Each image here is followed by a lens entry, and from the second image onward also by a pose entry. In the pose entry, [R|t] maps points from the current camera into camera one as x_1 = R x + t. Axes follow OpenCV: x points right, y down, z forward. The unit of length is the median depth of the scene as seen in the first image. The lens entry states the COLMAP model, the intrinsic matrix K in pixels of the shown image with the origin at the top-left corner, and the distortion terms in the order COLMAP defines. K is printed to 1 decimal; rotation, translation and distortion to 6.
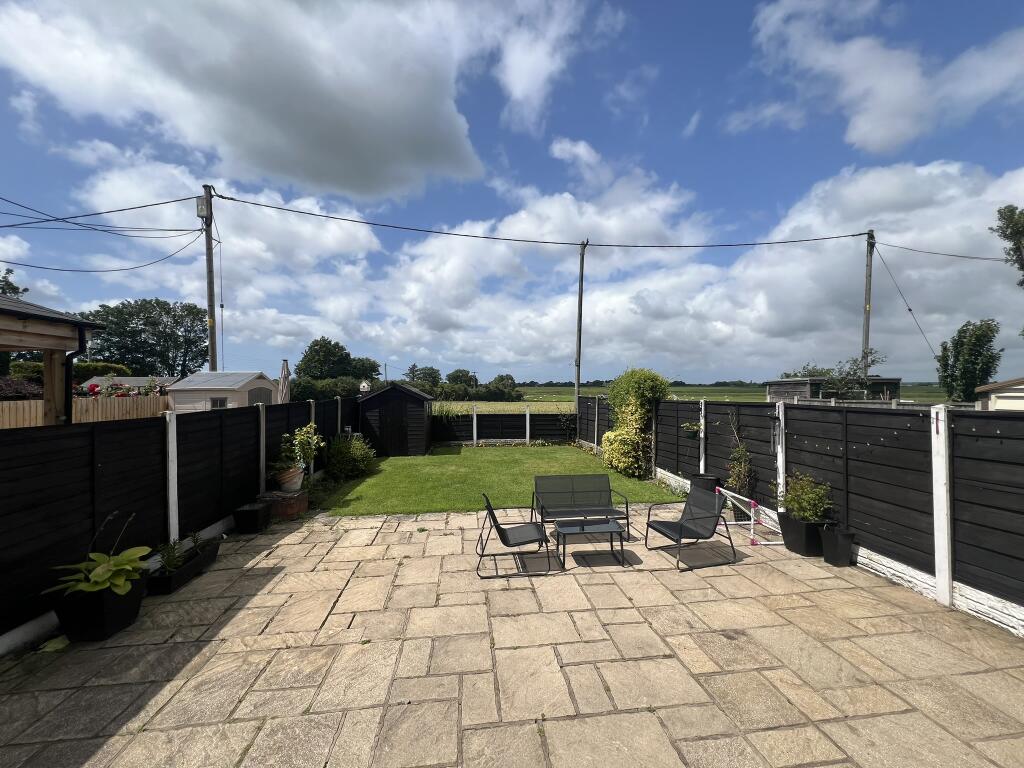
lens RADIAL K [[413.1, 0, 512.0], [0, 413.1, 384.0], [0, 0, 1]] dist [-0.001415, 0.000596]
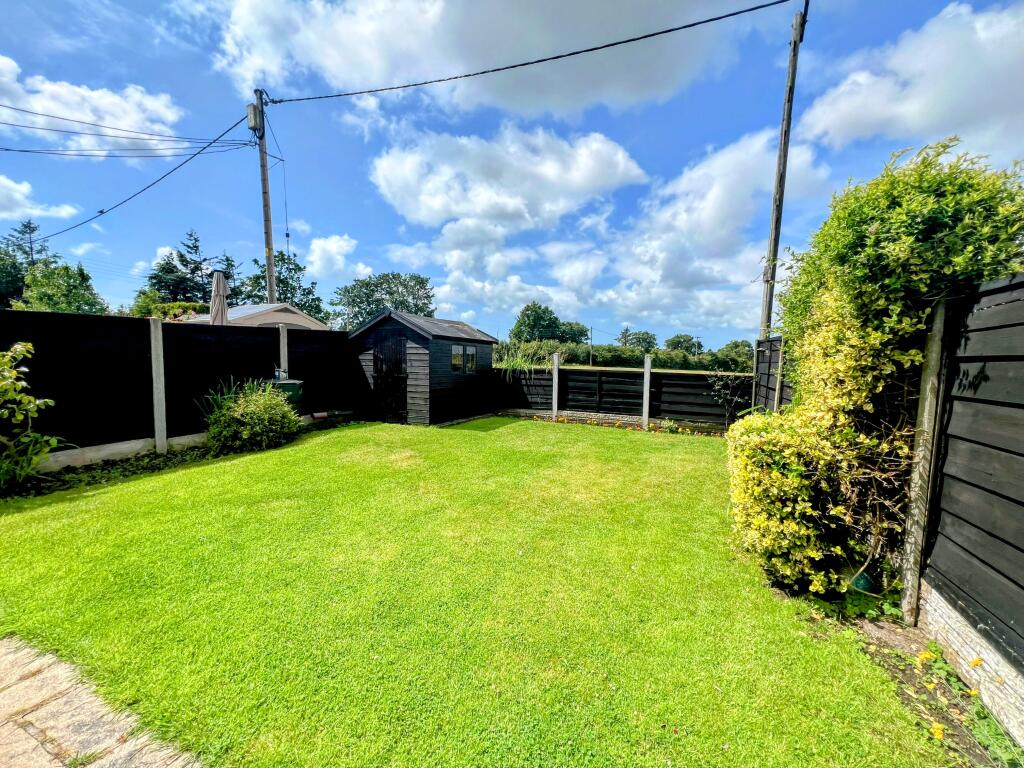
lens RADIAL K [[414.7, 0, 512.0], [0, 414.7, 384.0], [0, 0, 1]] dist [-0.001588, 0.000071]
pose [[0.843440, 0.053328, -0.534569, 0.221080], [-0.011186, 0.996588, 0.081769, 0.059749], [0.537106, -0.062988, 0.841159, 0.560968]]
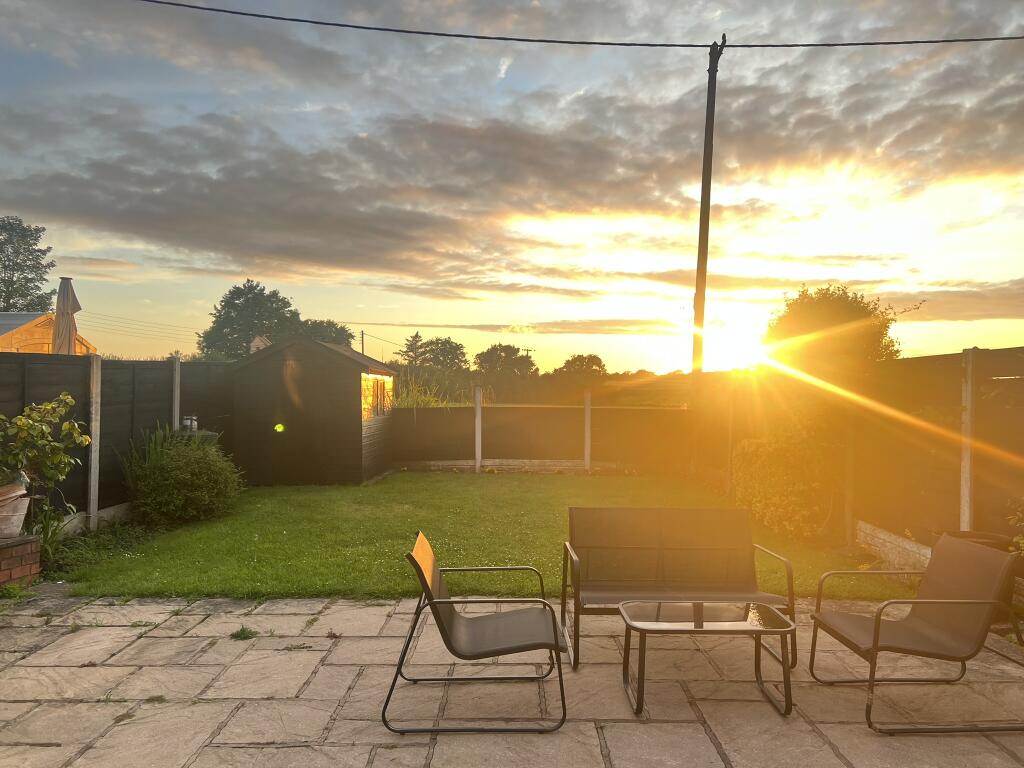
lens RADIAL K [[772.3, 0, 512.0], [0, 772.3, 384.0], [0, 0, 1]] dist [0.010778, 0.001221]
pose [[0.992561, 0.010378, -0.121309, 0.074581], [-0.009163, 0.999902, 0.010568, 0.045221], [0.121407, -0.009378, 0.992559, 0.131488]]
